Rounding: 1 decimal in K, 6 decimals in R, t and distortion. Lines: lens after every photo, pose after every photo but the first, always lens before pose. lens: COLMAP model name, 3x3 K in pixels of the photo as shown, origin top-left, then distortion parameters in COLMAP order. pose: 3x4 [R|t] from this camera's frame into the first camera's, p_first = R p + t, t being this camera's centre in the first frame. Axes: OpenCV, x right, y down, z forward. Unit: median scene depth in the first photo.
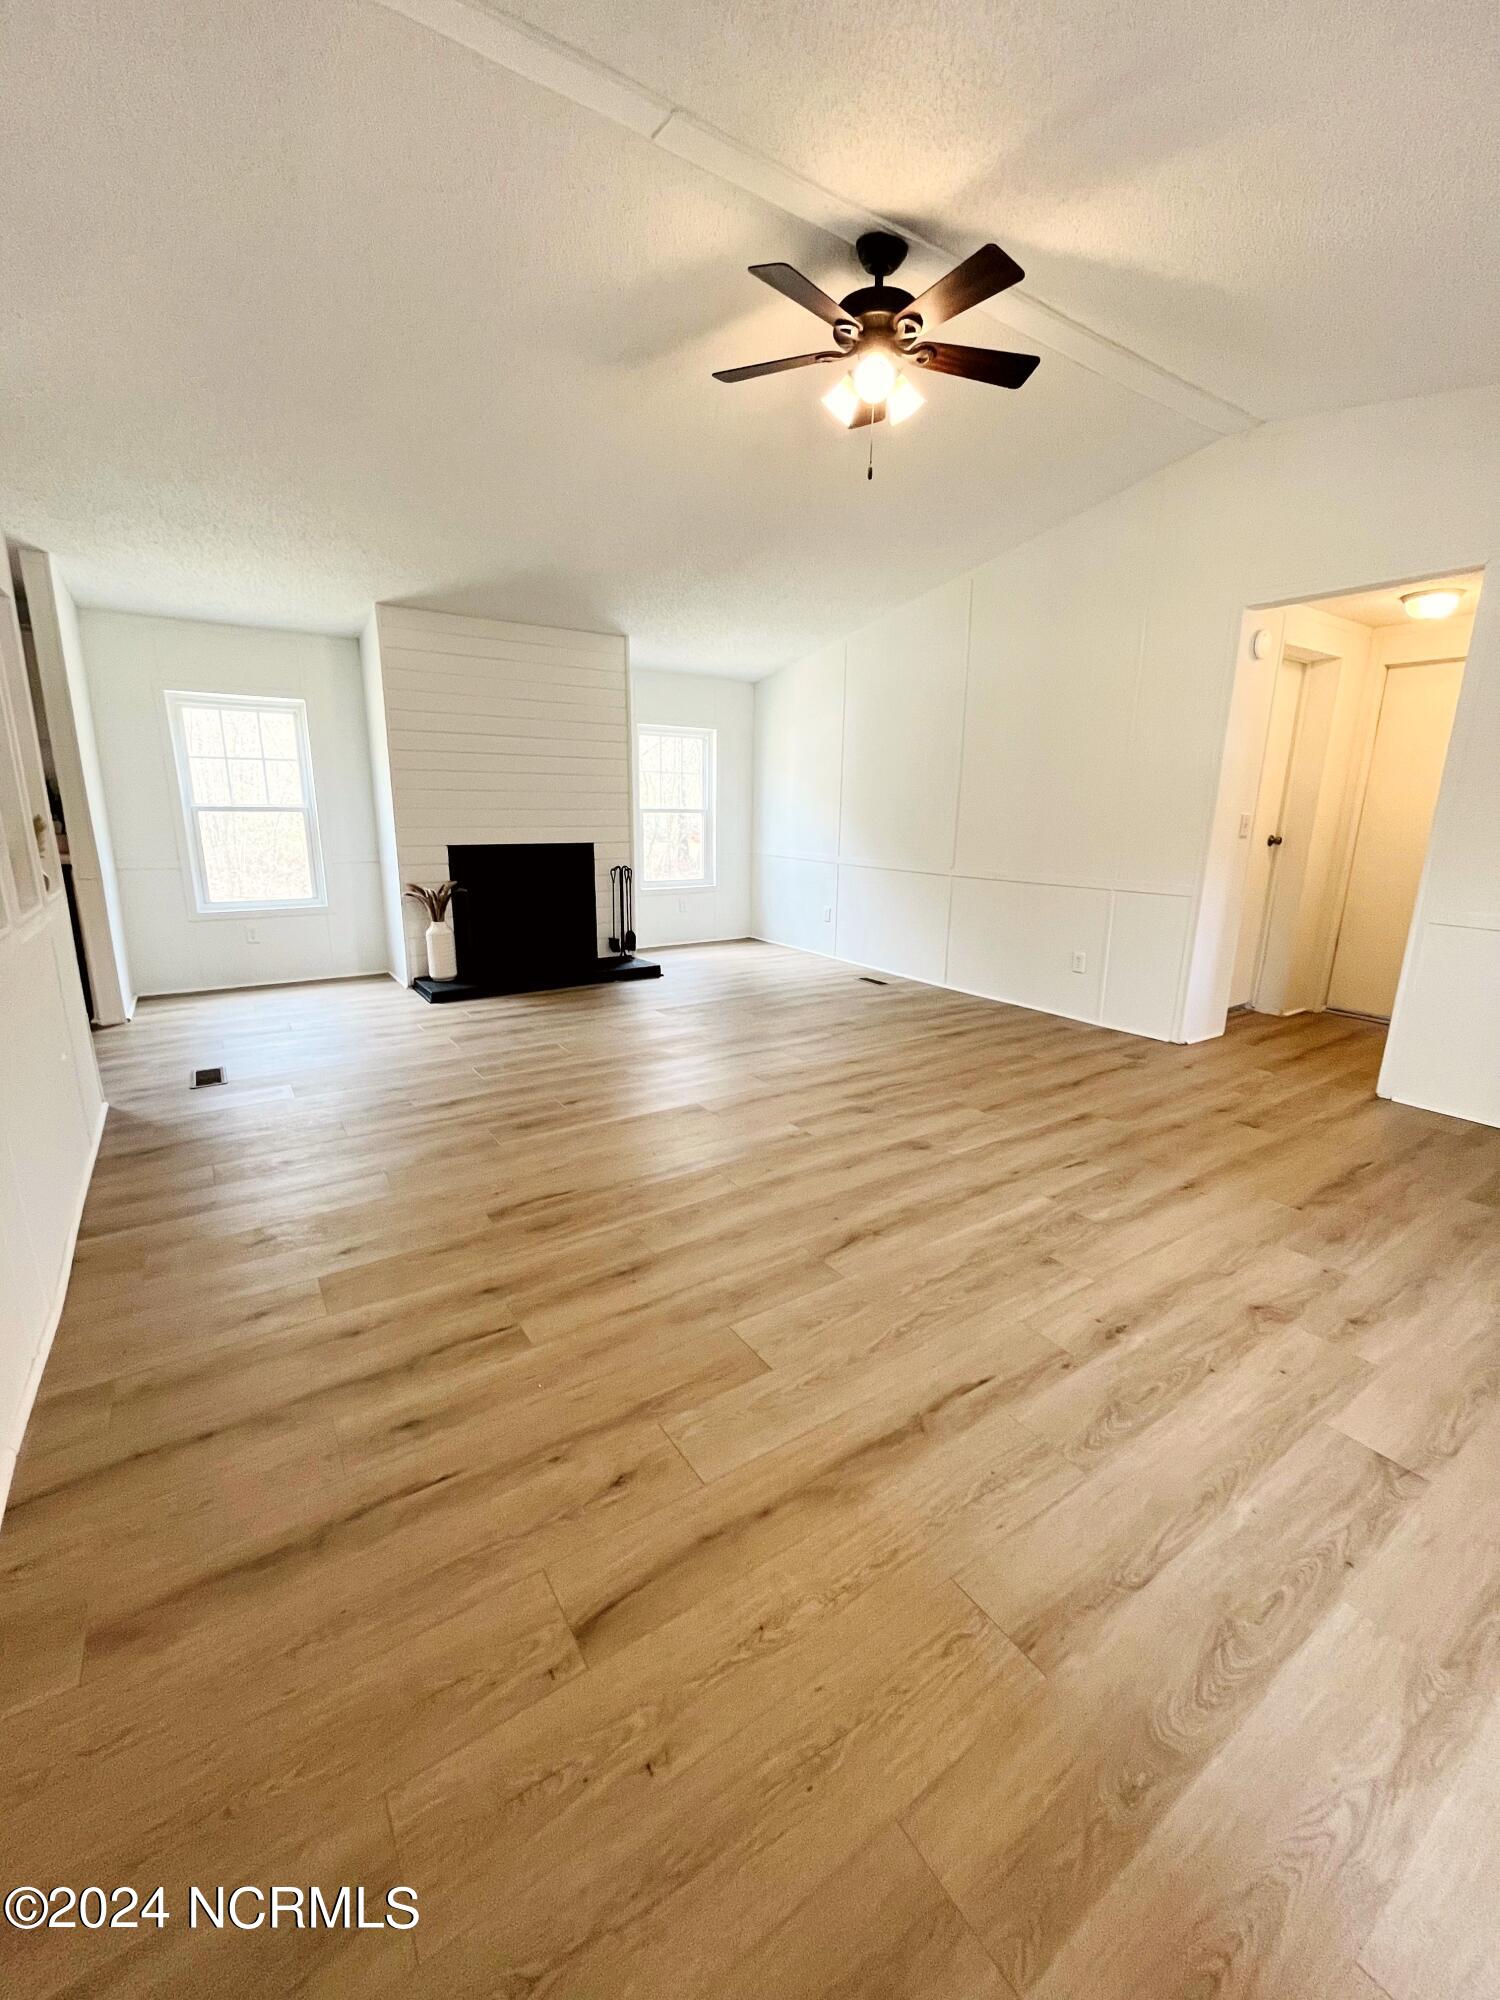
lens RADIAL K [[801.1, 0, 749.3], [0, 801.1, 1006.7], [0, 0, 1]] dist [-0.000934, -0.000210]
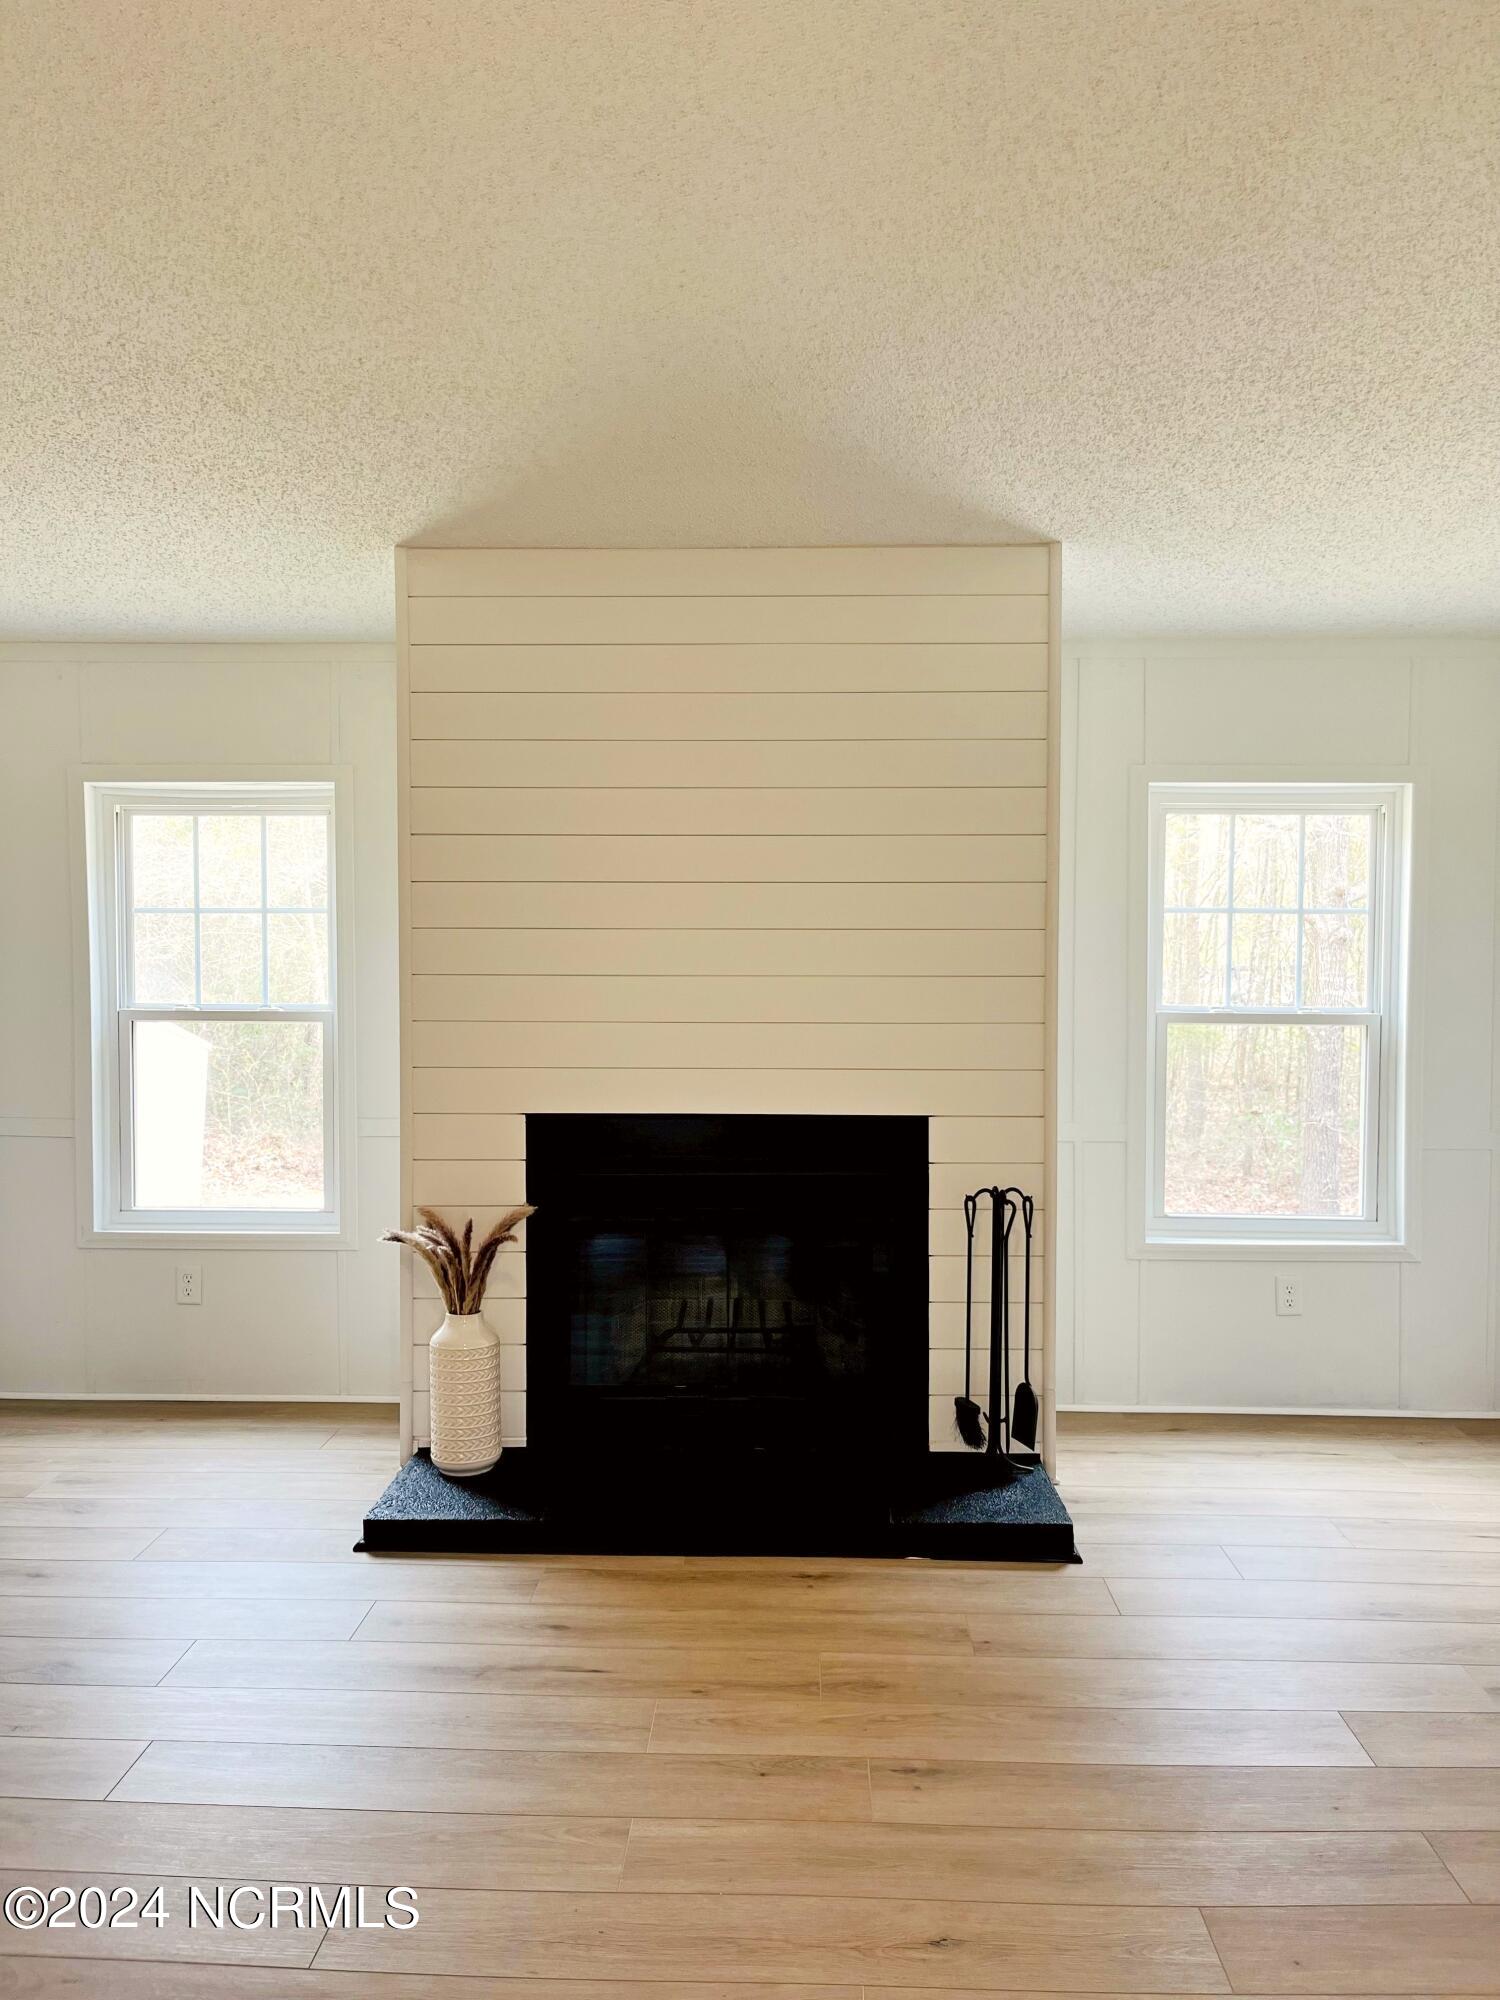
lens RADIAL K [[1509.9, 0, 753.3], [0, 1509.9, 1003.0], [0, 0, 1]] dist [0.032319, -0.000528]
pose [[0.810421, 0.009470, -0.585771, 0.259127], [-0.135318, 0.975858, -0.171437, -0.264273], [0.570006, 0.218202, 0.792137, 0.868628]]
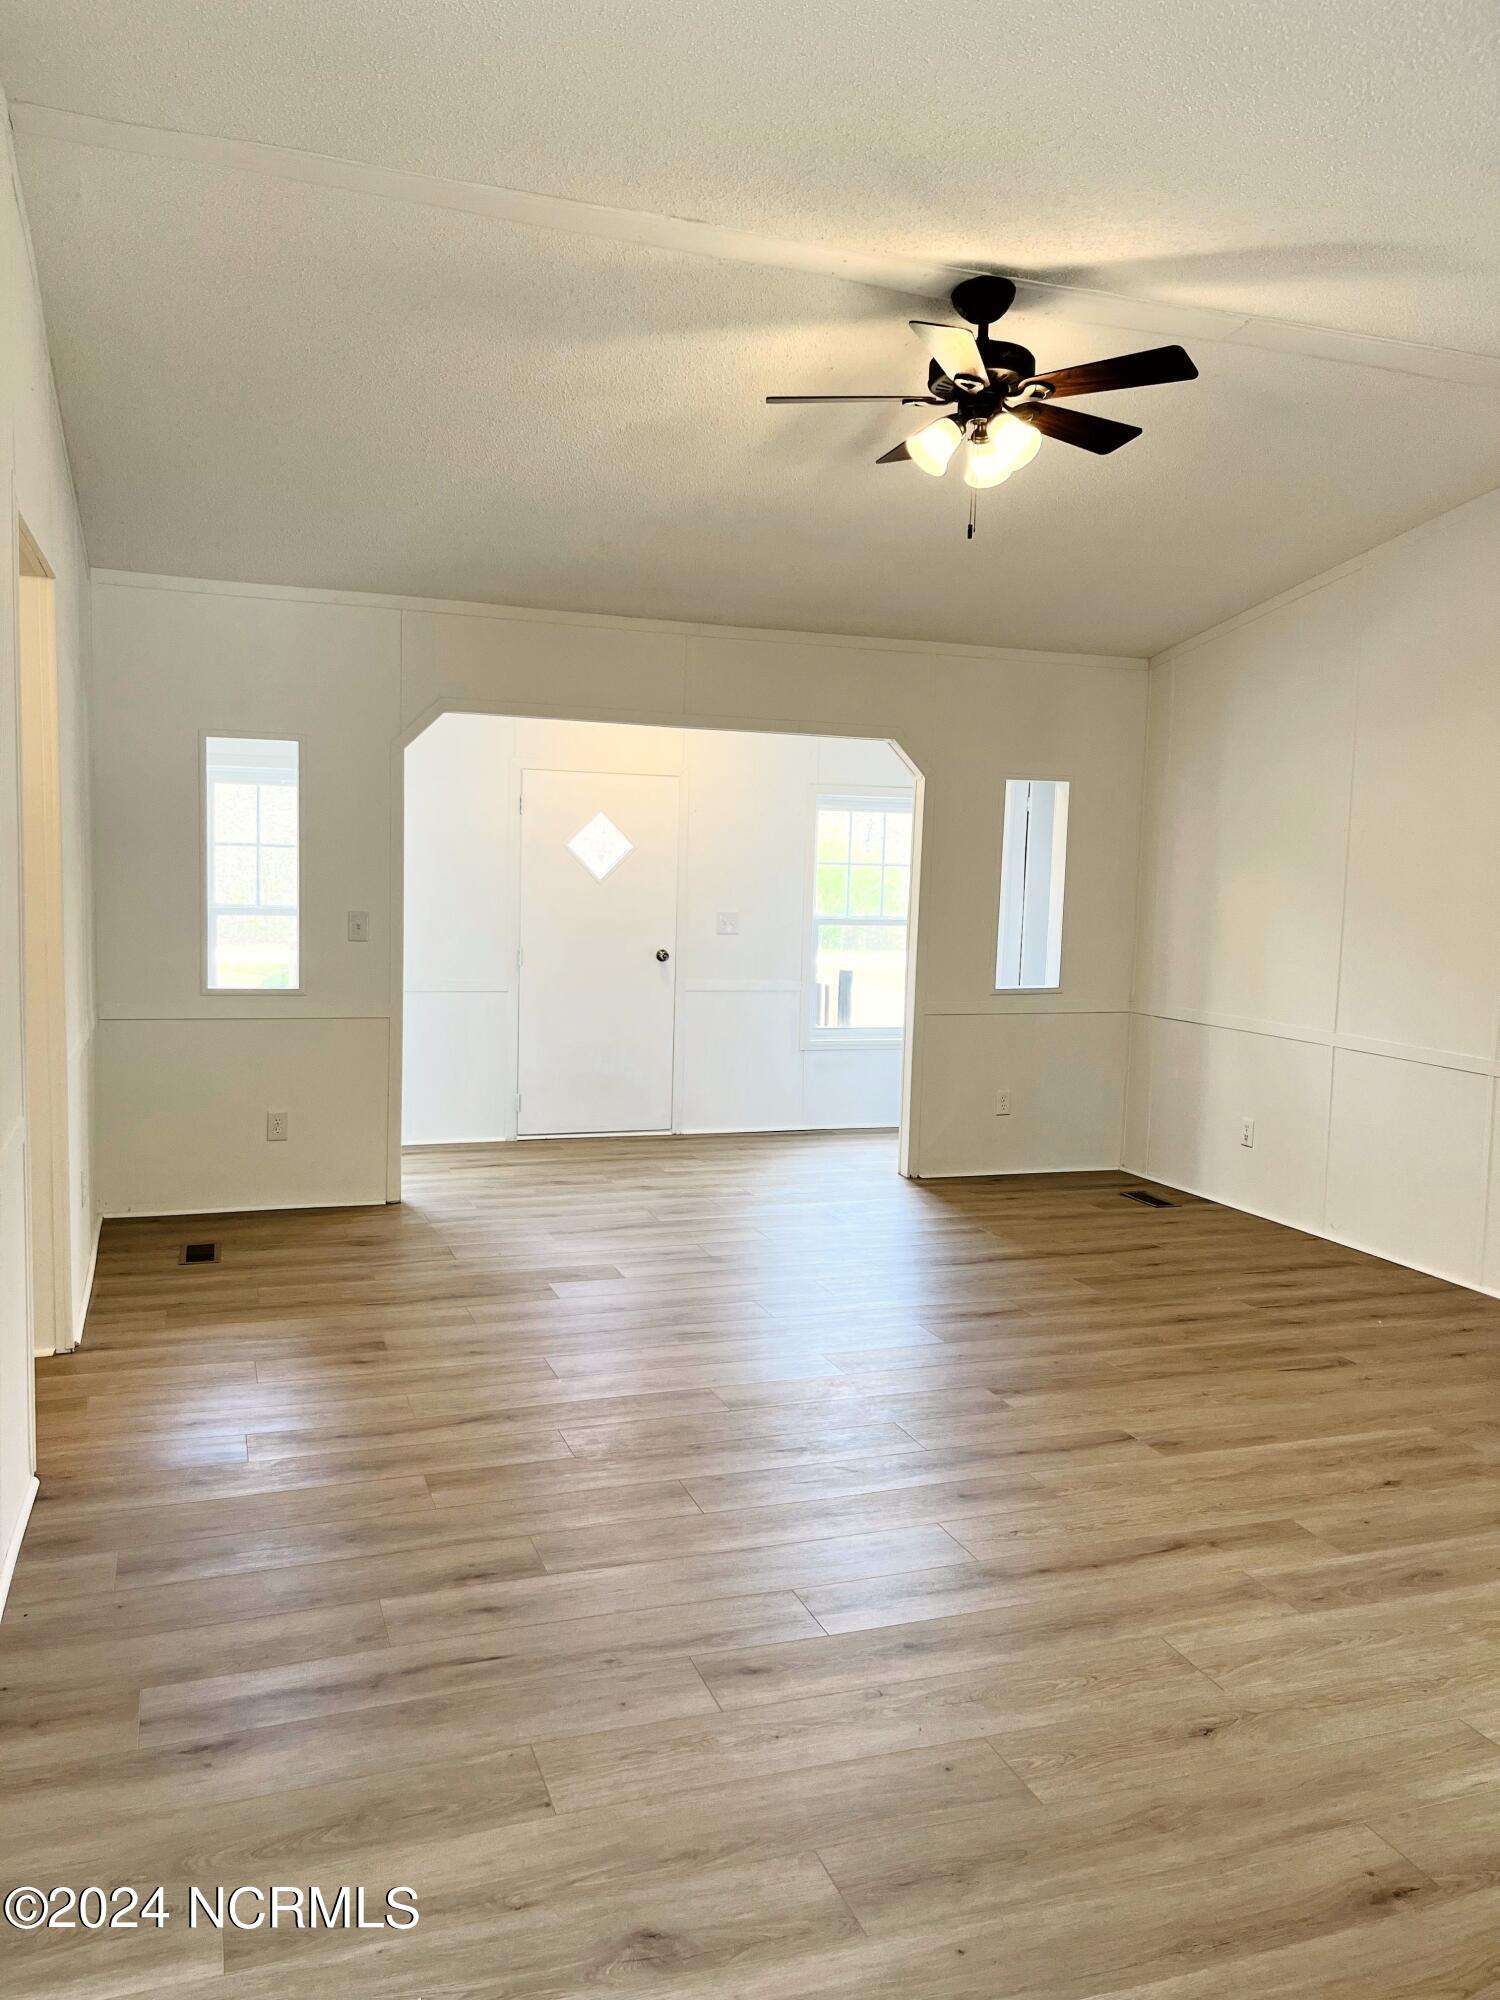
lens RADIAL K [[1507.4, 0, 733.1], [0, 1507.4, 1011.2], [0, 0, 1]] dist [0.046585, -0.043341]
pose [[-0.967956, -0.063583, 0.242937, -0.010380], [0.022889, 0.941049, 0.337496, -0.677505], [-0.250075, 0.332242, -0.909438, 2.339056]]
